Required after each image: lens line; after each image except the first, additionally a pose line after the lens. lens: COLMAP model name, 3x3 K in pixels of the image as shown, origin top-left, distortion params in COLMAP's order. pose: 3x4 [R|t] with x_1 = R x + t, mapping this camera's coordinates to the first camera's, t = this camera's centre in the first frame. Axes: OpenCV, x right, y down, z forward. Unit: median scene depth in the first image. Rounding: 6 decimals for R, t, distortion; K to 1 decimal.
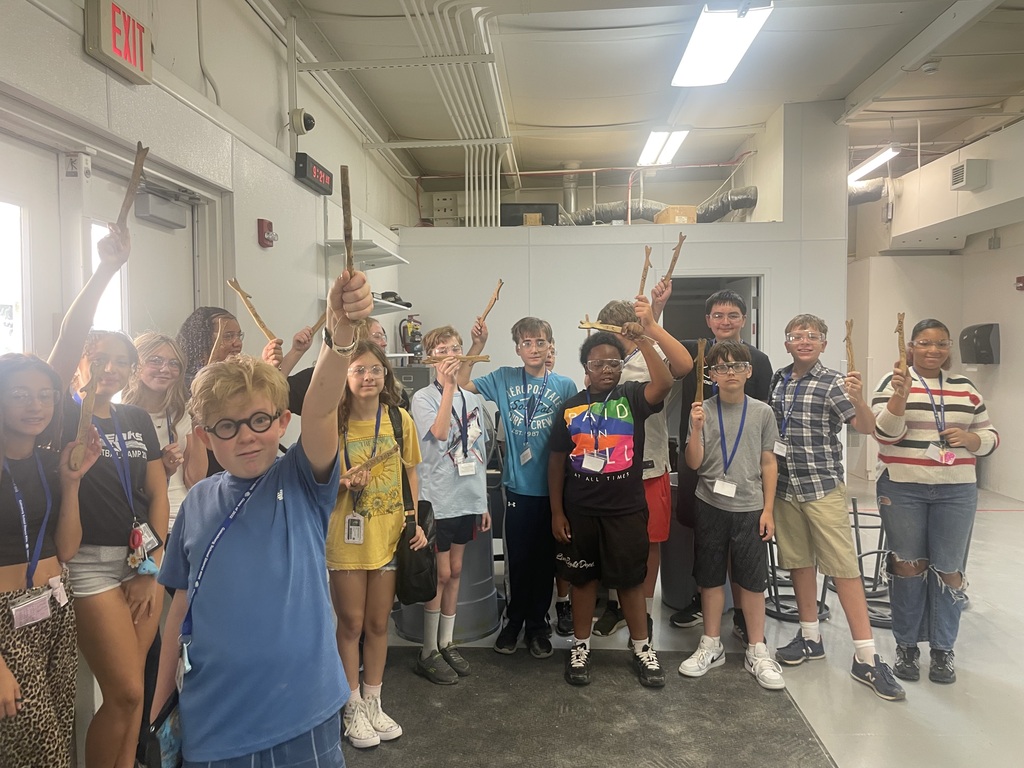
lens RADIAL K [[772.7, 0, 508.3], [0, 772.7, 381.7], [0, 0, 1]] dist [0.048380, -0.063705]
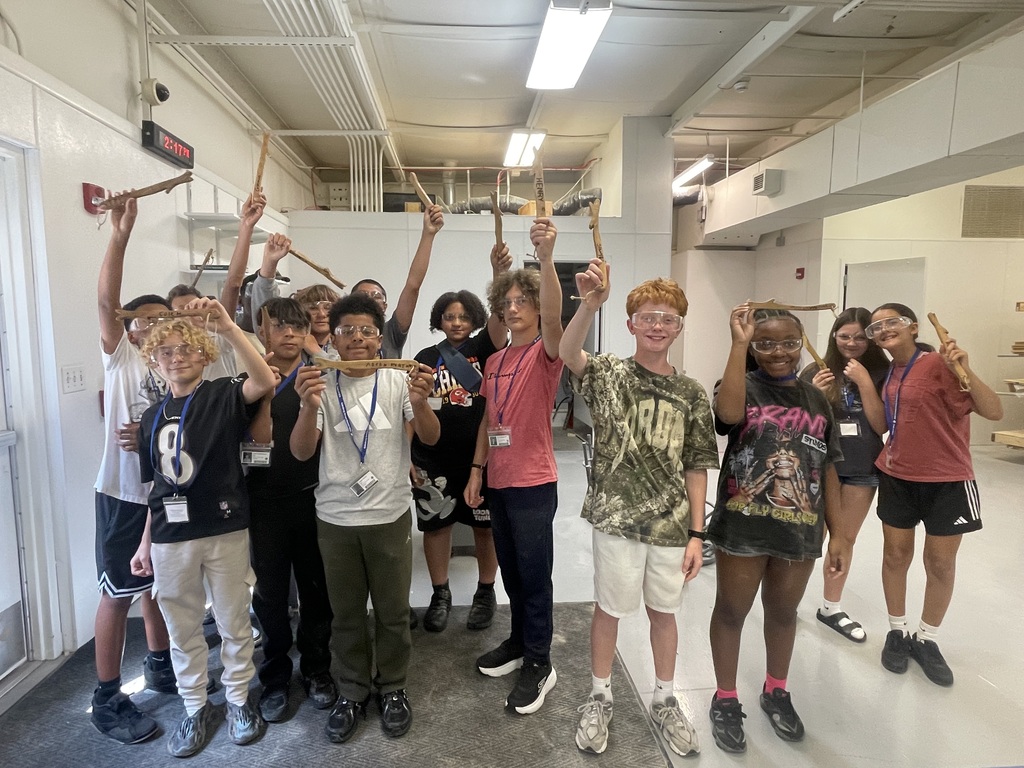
lens RADIAL K [[594.0, 0, 509.6], [0, 594.0, 386.7], [0, 0, 1]] dist [-0.019774, -0.003624]
pose [[0.988380, -0.006733, 0.151852, 0.043561], [-0.003780, 0.997621, 0.068835, -0.007508], [-0.151954, -0.068609, 0.986003, 0.110403]]
